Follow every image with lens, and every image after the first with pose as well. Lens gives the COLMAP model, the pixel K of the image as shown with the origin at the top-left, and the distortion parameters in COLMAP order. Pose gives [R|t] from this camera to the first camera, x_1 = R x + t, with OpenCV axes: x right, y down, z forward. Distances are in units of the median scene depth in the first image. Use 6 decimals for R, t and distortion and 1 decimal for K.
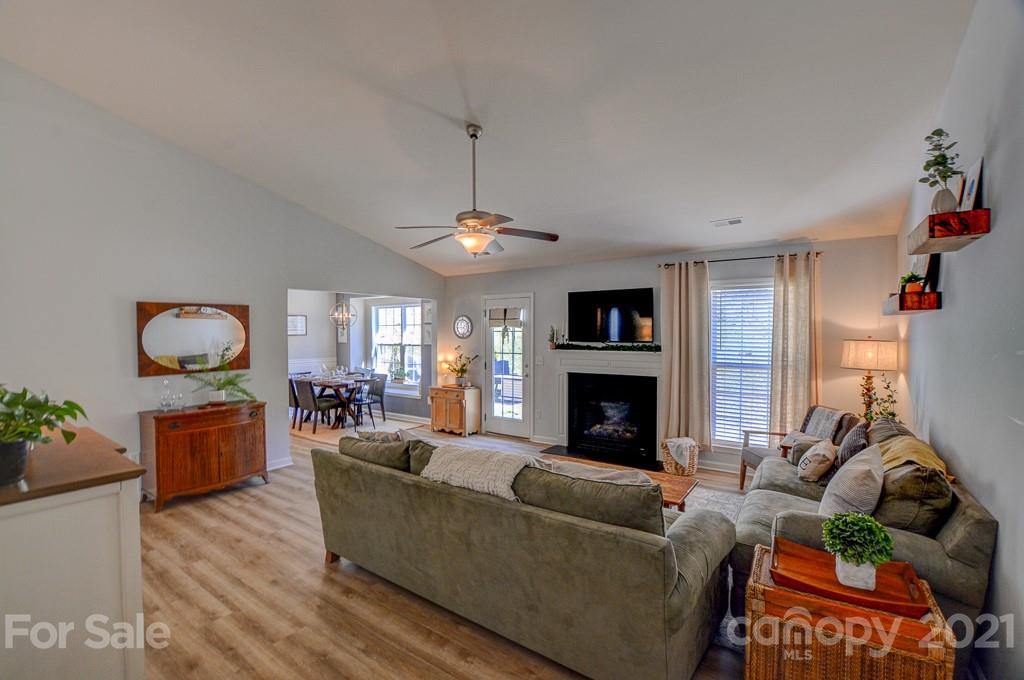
lens RADIAL K [[451.8, 0, 507.5], [0, 451.8, 340.2], [0, 0, 1]] dist [-0.028539, 0.000250]
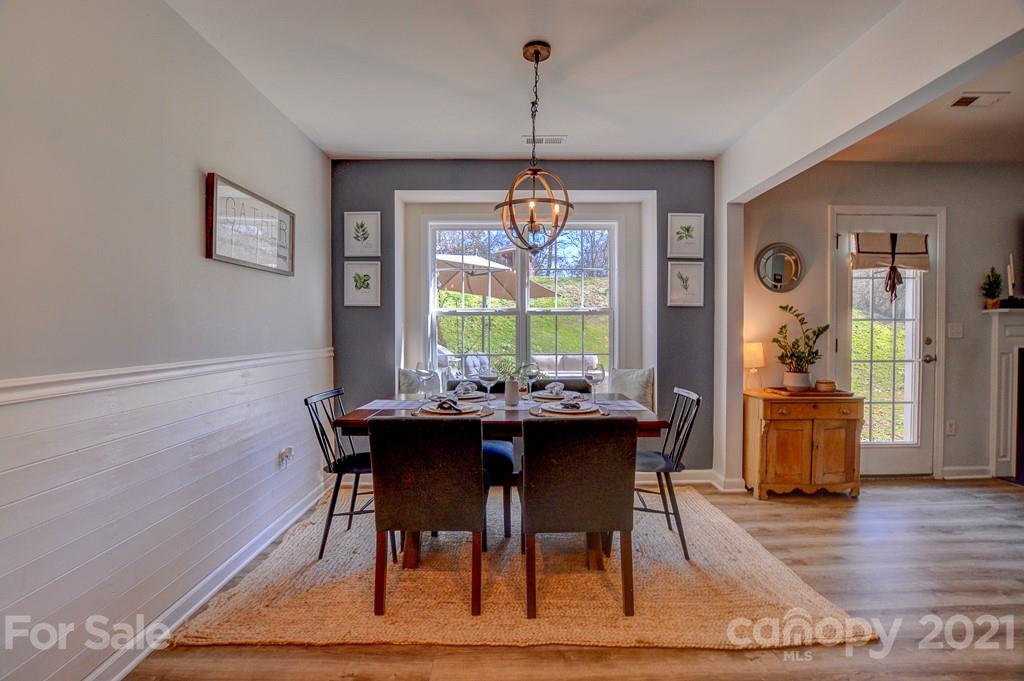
lens RADIAL K [[451.8, 0, 507.5], [0, 451.8, 340.7], [0, 0, 1]] dist [-0.028539, 0.000250]
pose [[0.808907, -0.012987, 0.587793, -0.750845], [0.012519, 0.999910, 0.004863, 0.051811], [-0.587803, 0.003425, 0.808997, 0.962759]]
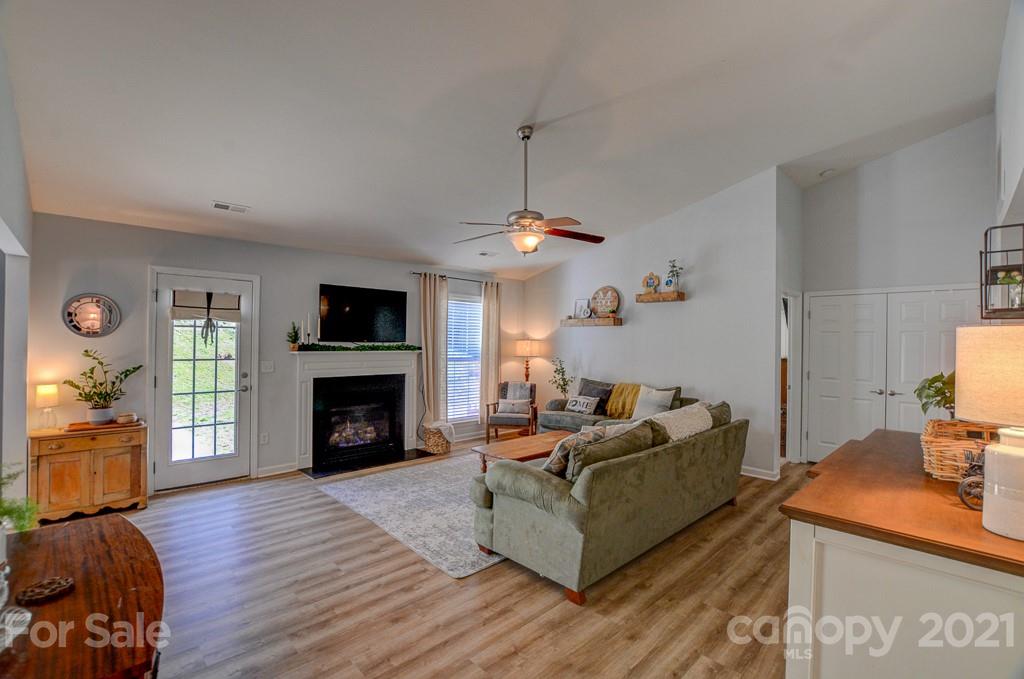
lens RADIAL K [[451.8, 0, 507.5], [0, 451.8, 339.7], [0, 0, 1]] dist [-0.028539, 0.000250]
pose [[0.188559, 0.003785, 0.982055, -0.640706], [0.003554, 0.999983, -0.004536, 0.004949], [-0.982055, 0.004345, 0.188543, 0.503857]]
